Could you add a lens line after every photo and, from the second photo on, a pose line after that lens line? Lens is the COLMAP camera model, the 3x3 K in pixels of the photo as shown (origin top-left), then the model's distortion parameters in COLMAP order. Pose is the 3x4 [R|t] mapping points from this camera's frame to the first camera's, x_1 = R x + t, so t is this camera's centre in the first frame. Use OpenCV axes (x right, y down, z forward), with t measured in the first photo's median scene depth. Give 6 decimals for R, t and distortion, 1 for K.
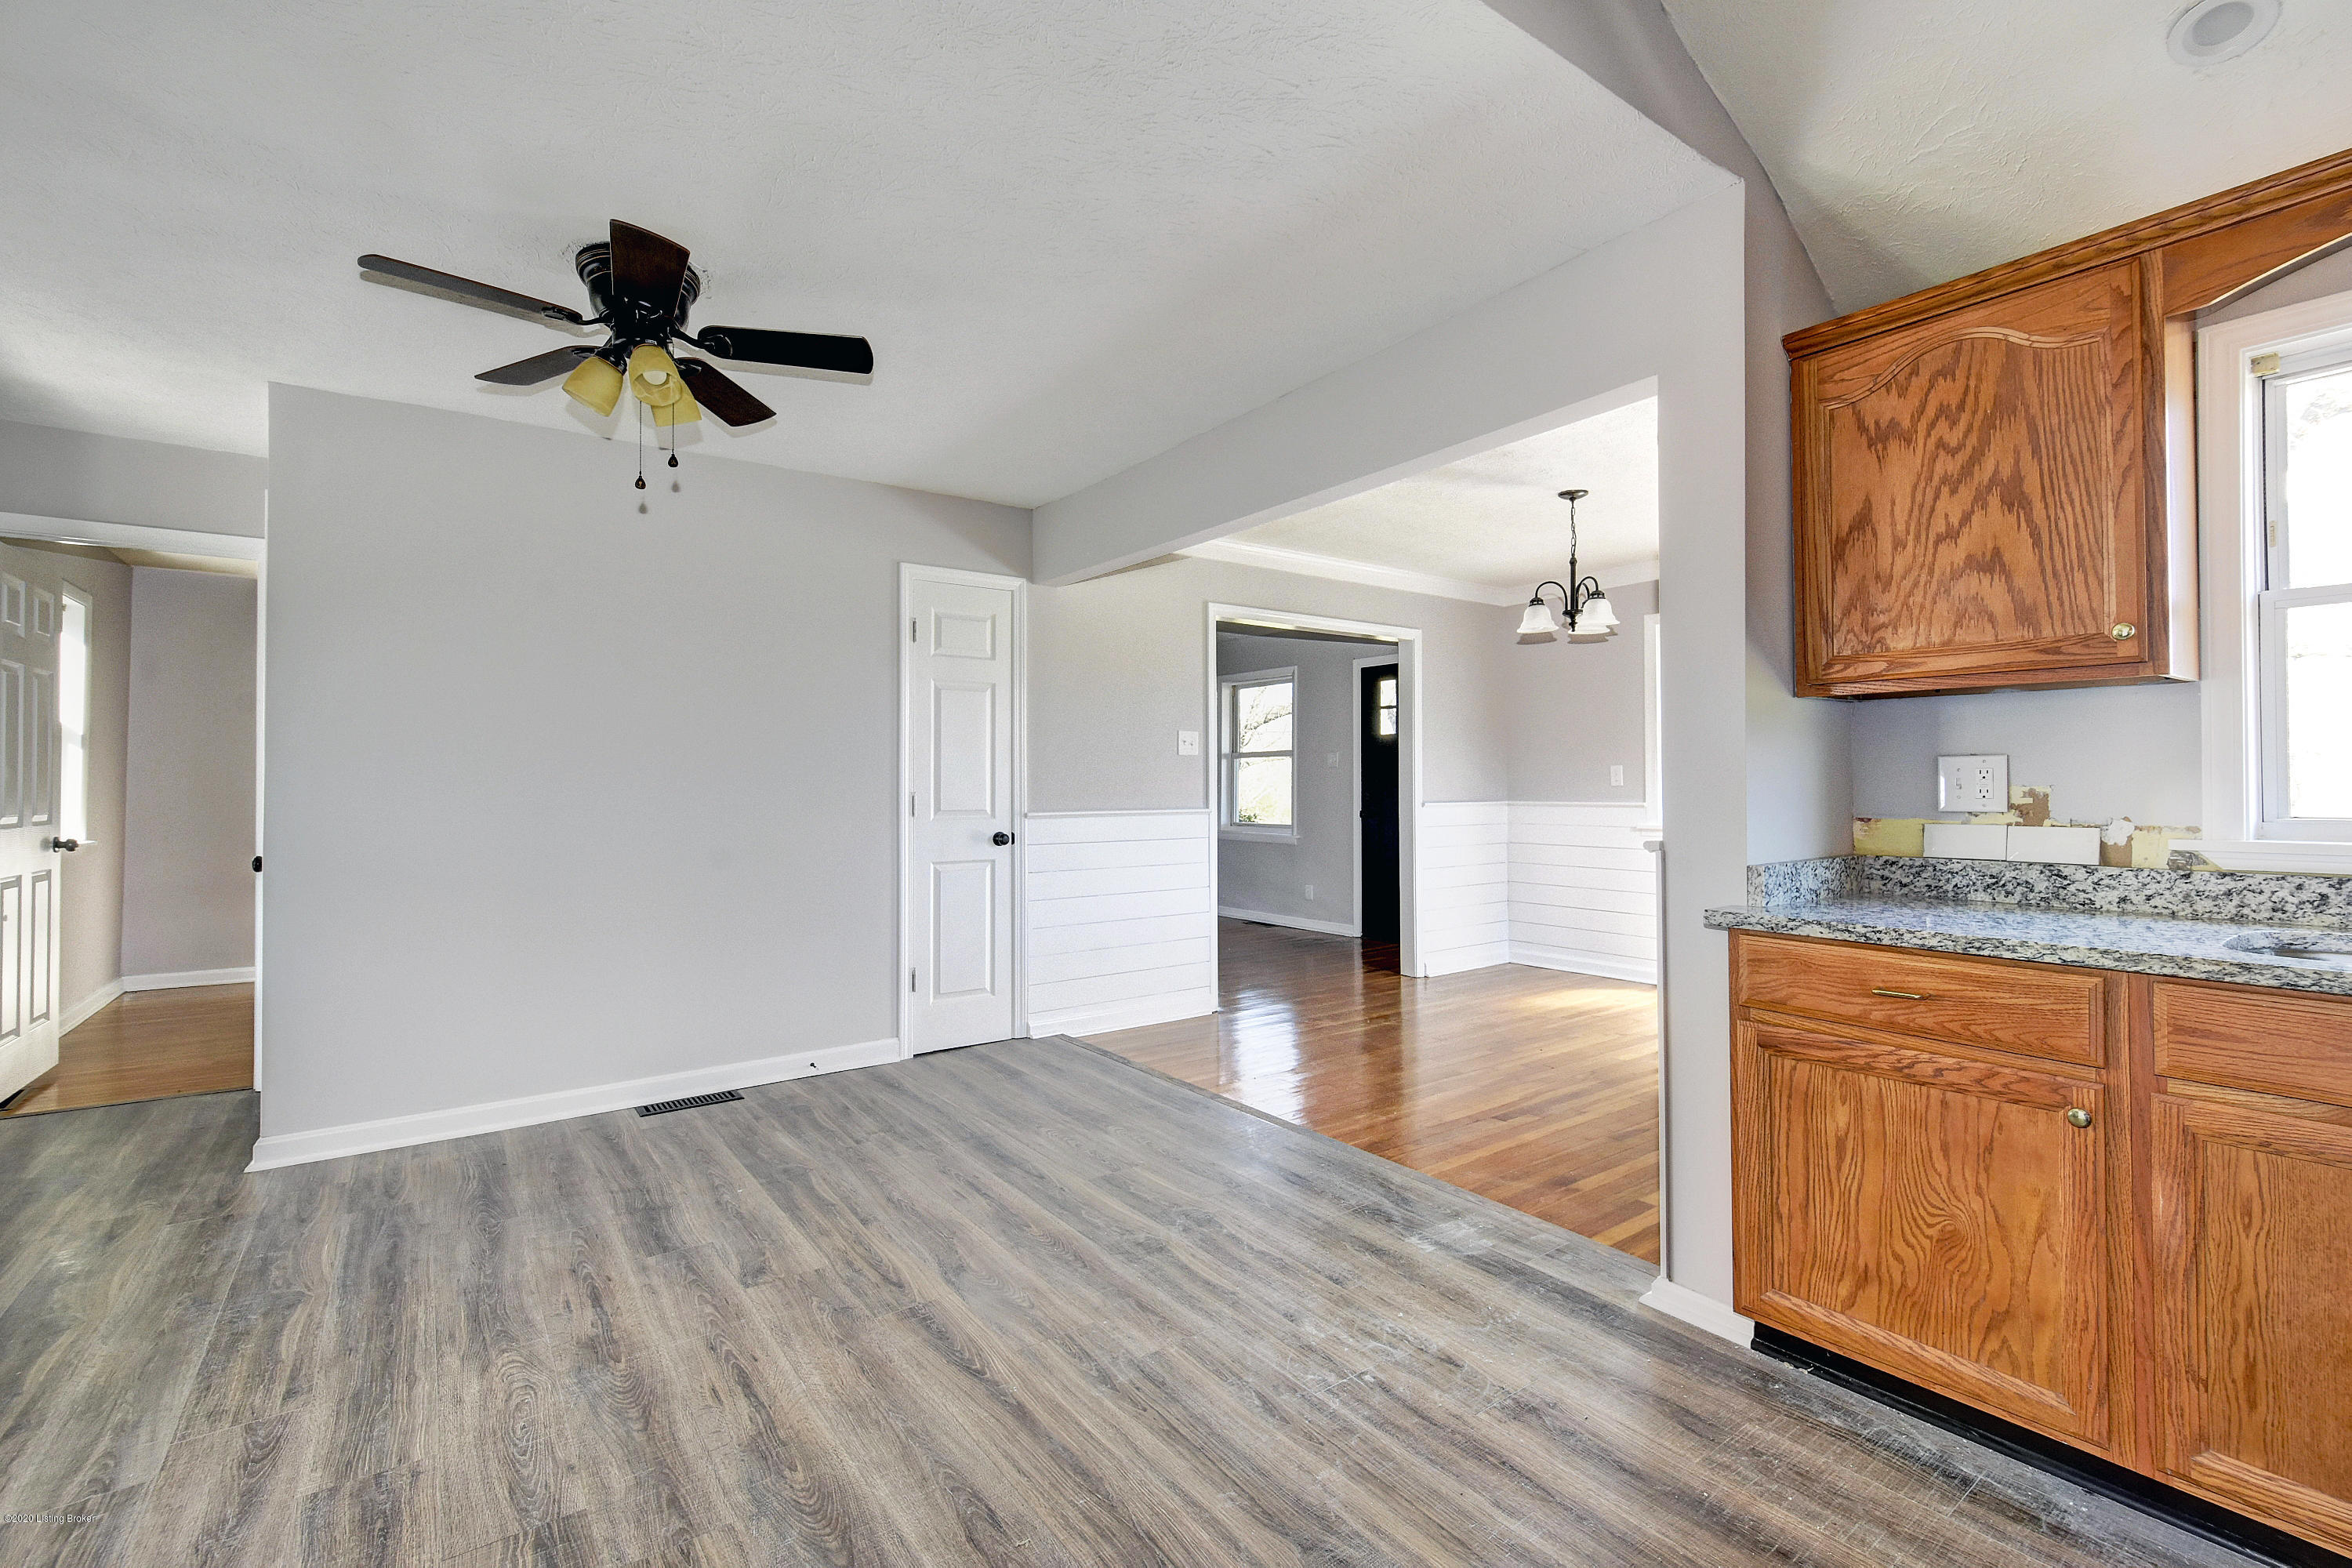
lens RADIAL K [[1027.6, 0, 1191.7], [0, 1027.6, 770.5], [0, 0, 1]] dist [-0.001670, -0.000592]
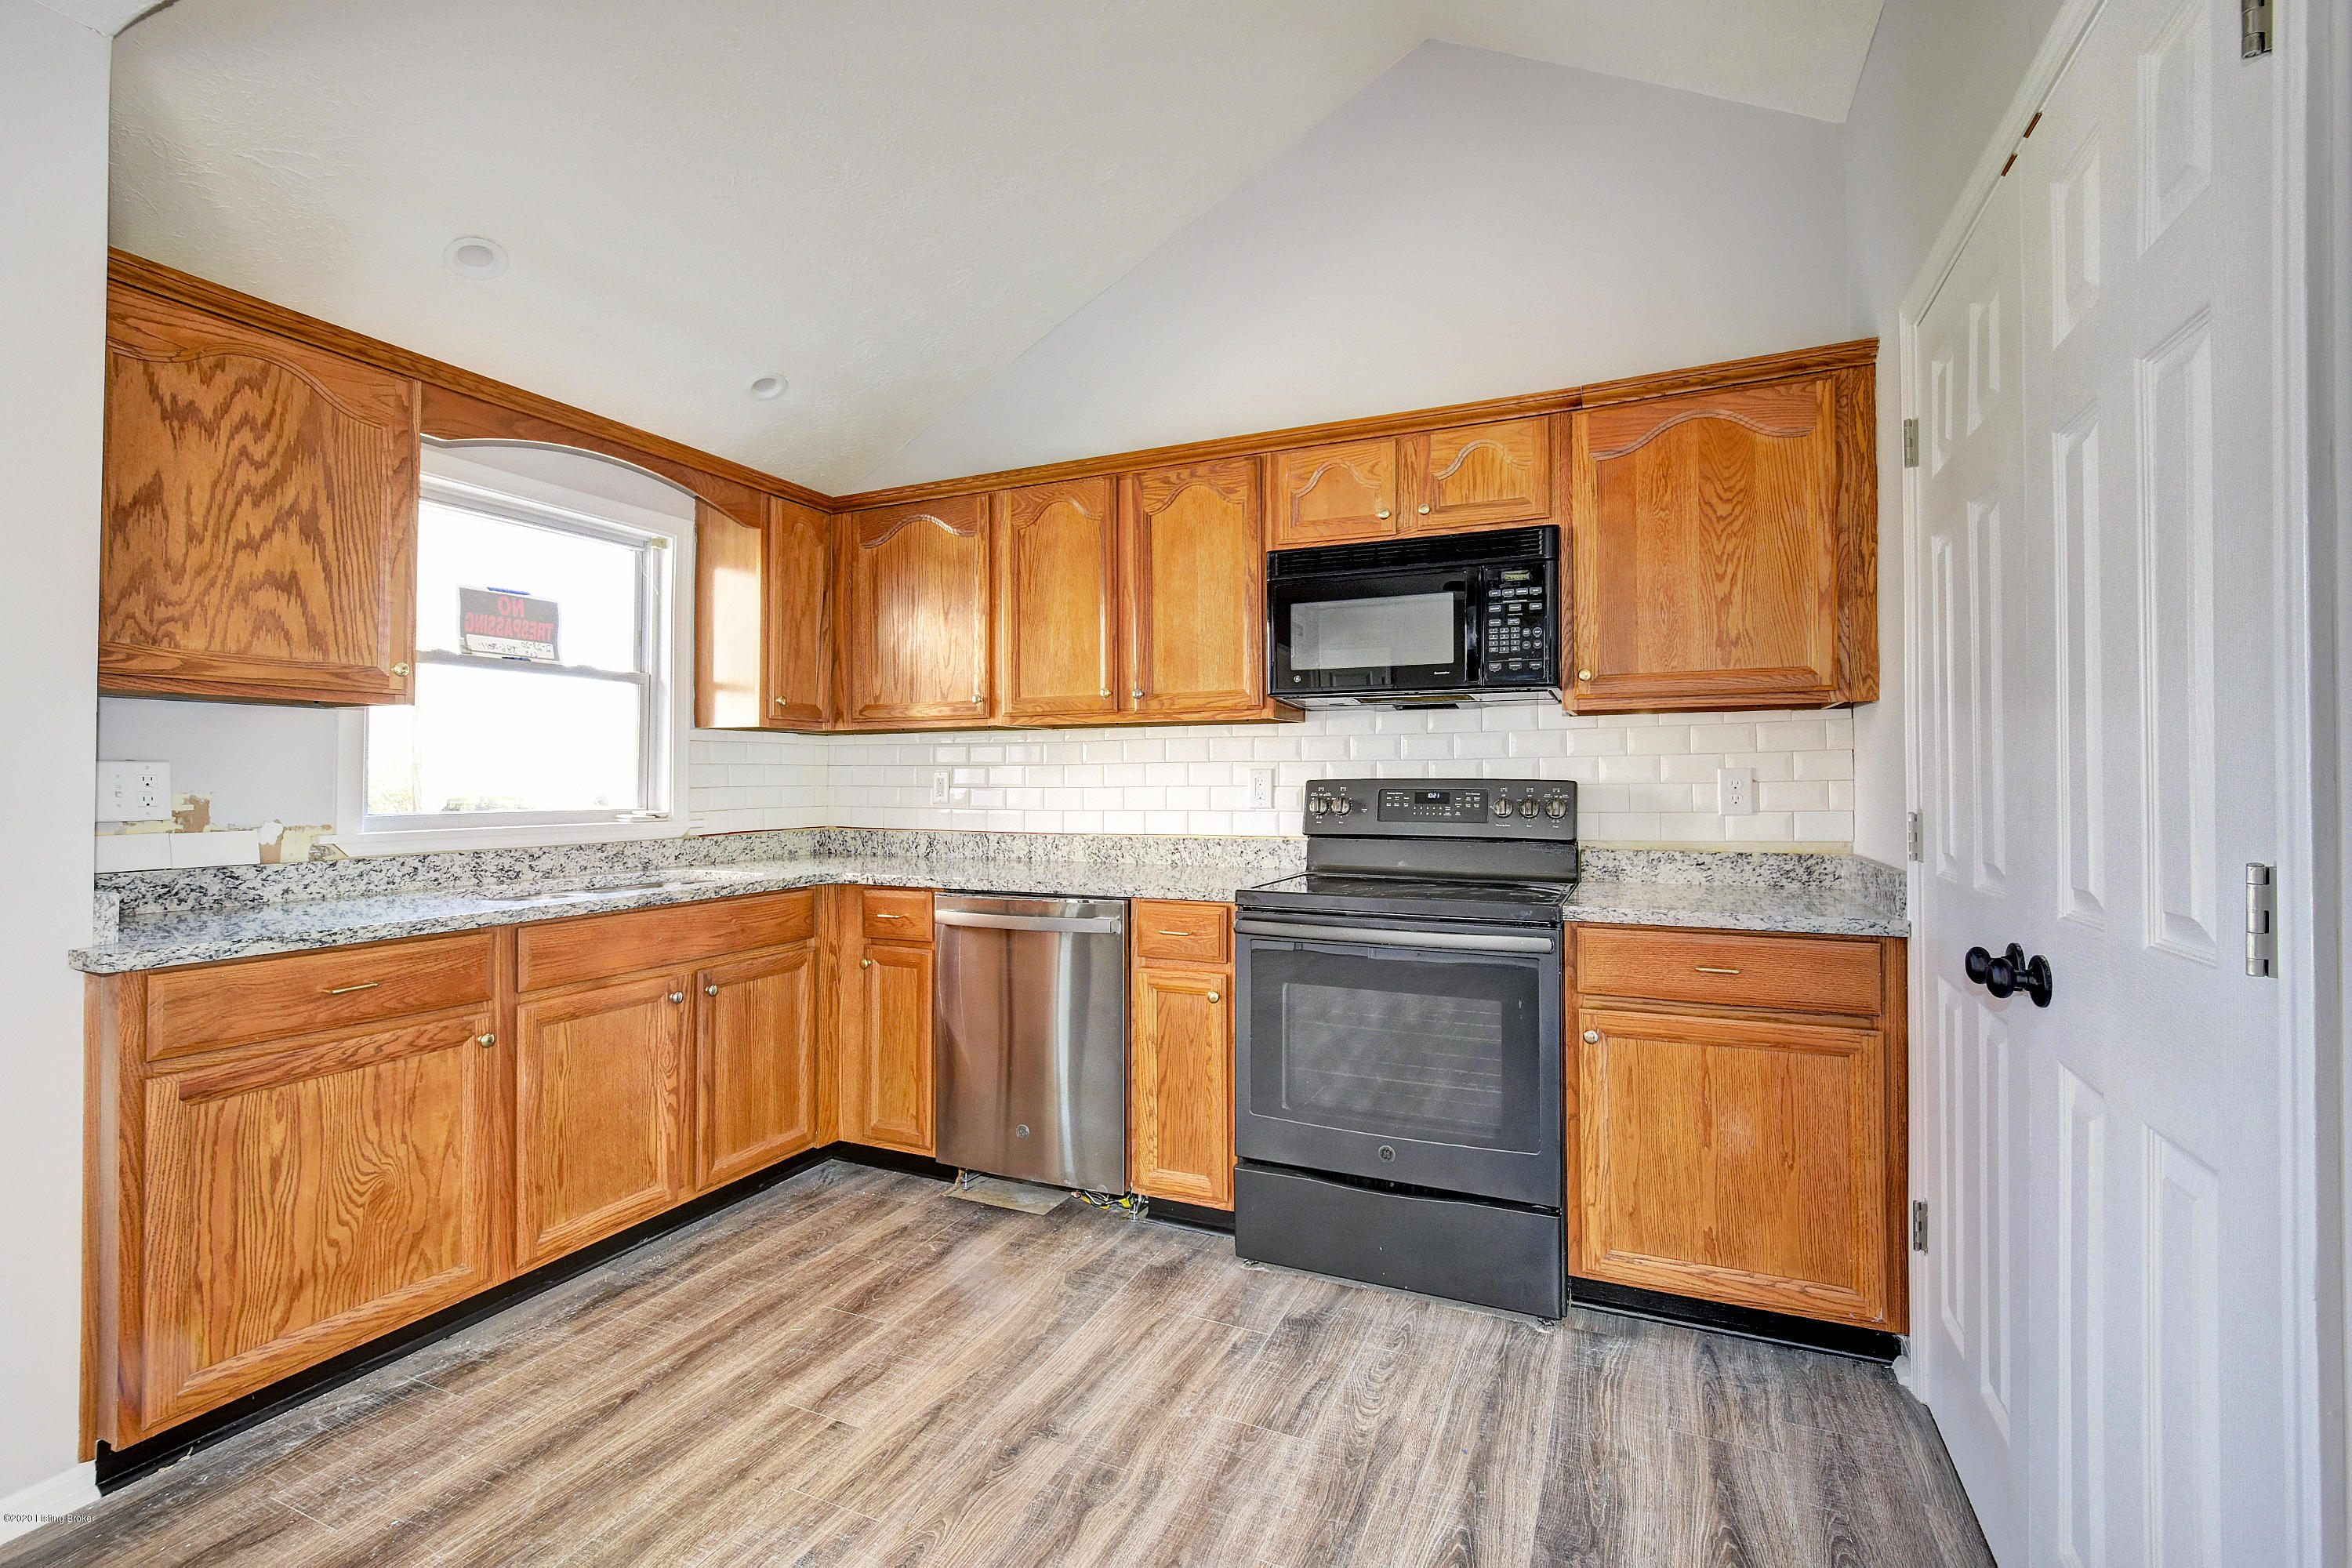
lens RADIAL K [[1027.6, 0, 1191.7], [0, 1027.6, 770.5], [0, 0, 1]] dist [-0.001670, -0.000592]
pose [[-0.485996, 0.012995, 0.873864, -0.611788], [-0.008708, 0.999768, -0.019710, 0.004673], [-0.873917, -0.017189, -0.485770, 0.695779]]
